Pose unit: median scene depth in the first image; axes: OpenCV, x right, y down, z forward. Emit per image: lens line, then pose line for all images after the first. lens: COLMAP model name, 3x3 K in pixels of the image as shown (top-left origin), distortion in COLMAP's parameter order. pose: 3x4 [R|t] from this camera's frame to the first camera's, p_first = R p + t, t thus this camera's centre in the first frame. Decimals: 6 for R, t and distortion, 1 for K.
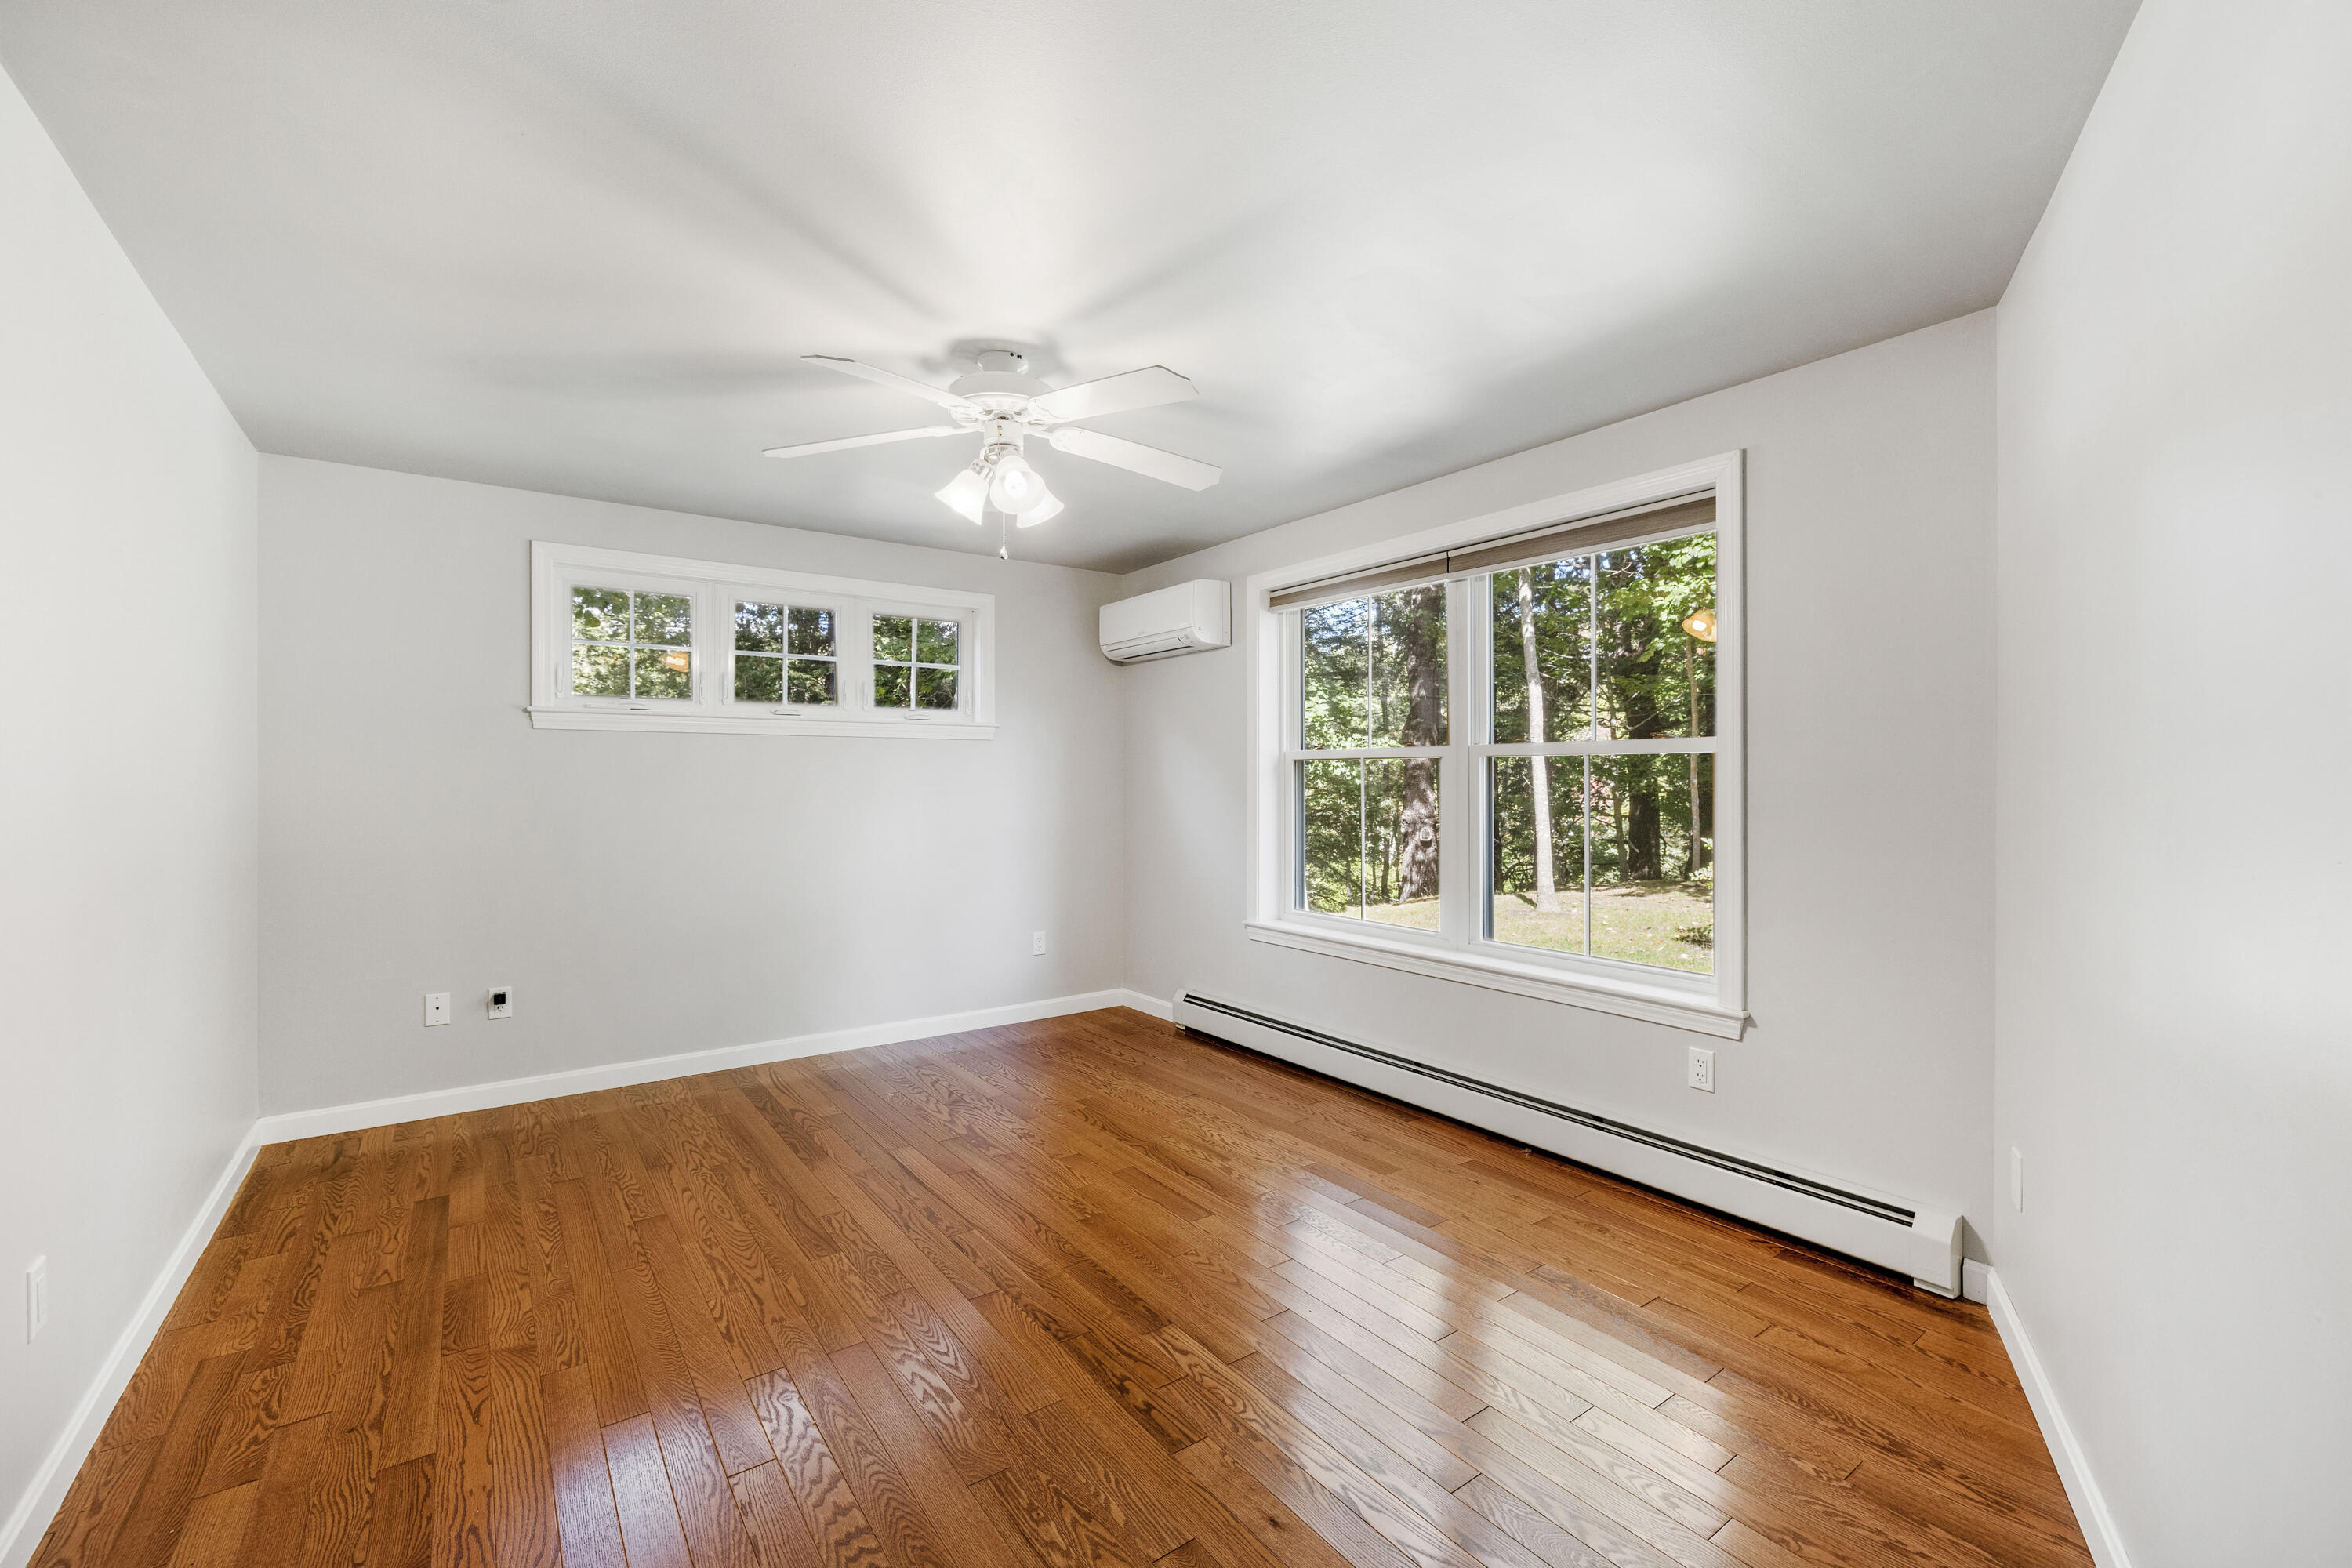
lens RADIAL K [[986.2, 0, 1175.9], [0, 986.2, 784.9], [0, 0, 1]] dist [-0.001013, -0.000215]
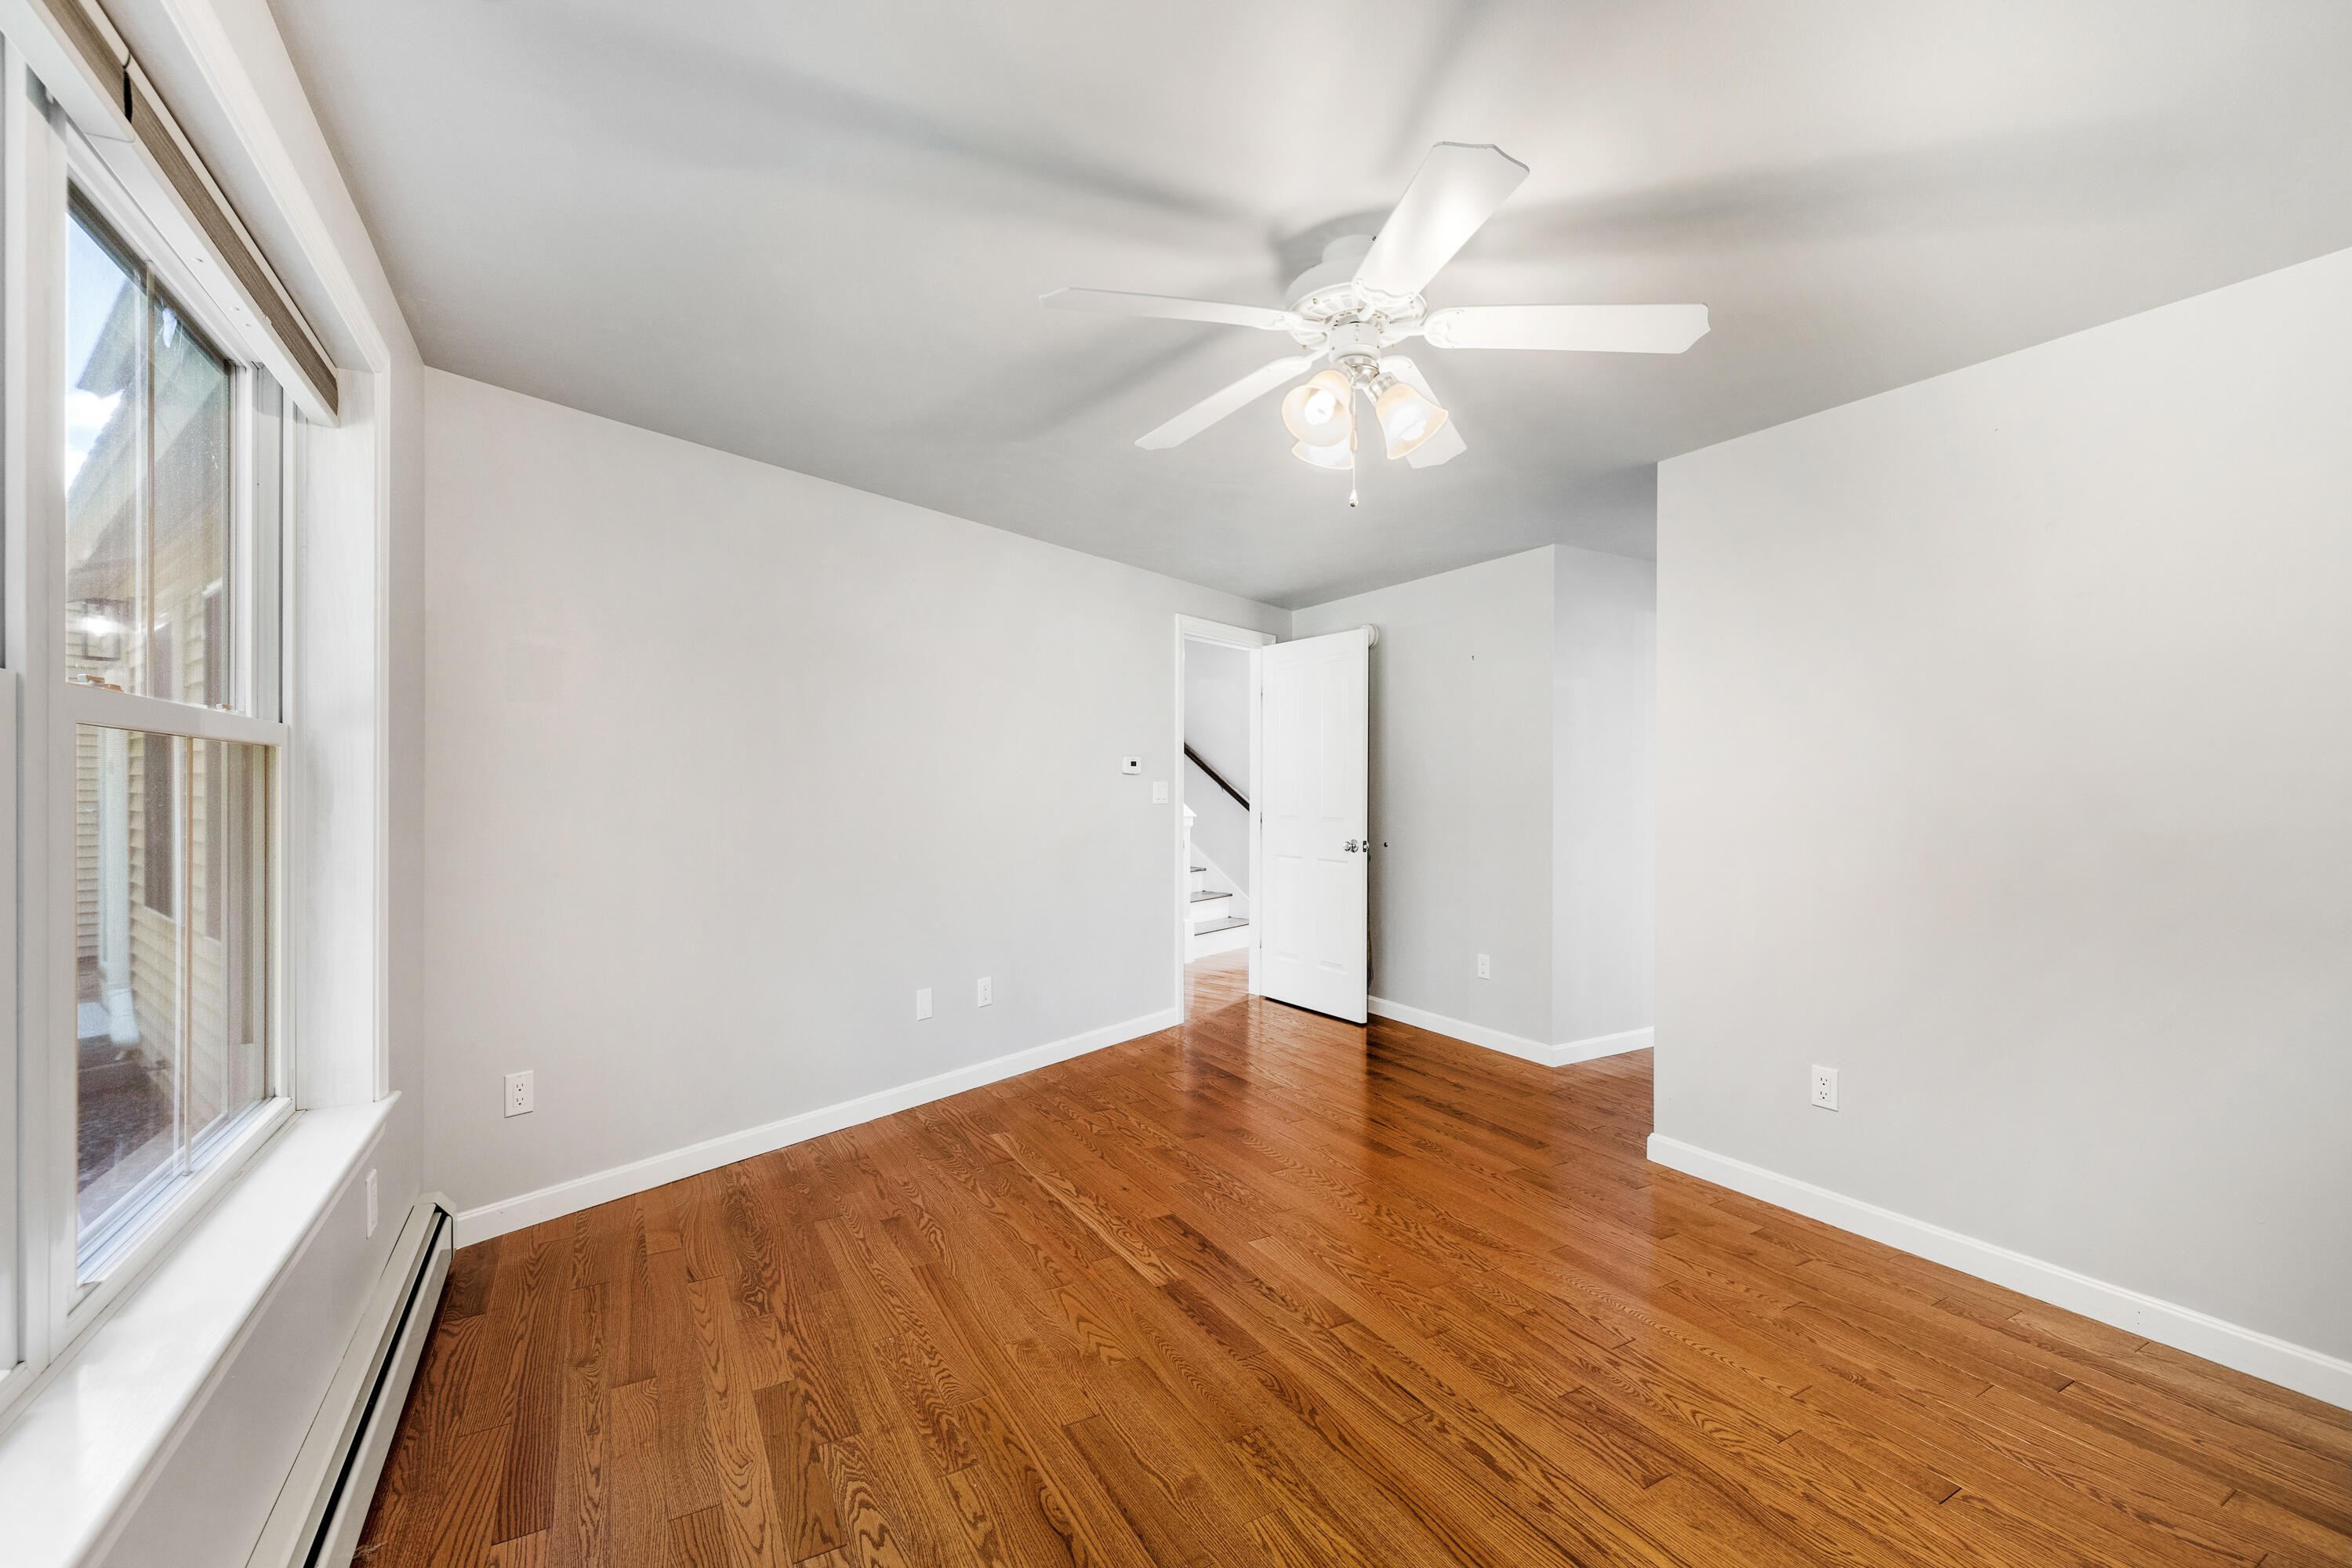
lens RADIAL K [[986.2, 0, 1176.0], [0, 986.2, 788.7], [0, 0, 1]] dist [-0.001013, -0.000215]
pose [[-0.995038, 0.000333, 0.099496, -0.136200], [0.000203, 0.999999, -0.001321, -0.008650], [-0.099496, -0.001294, -0.995037, 2.108526]]
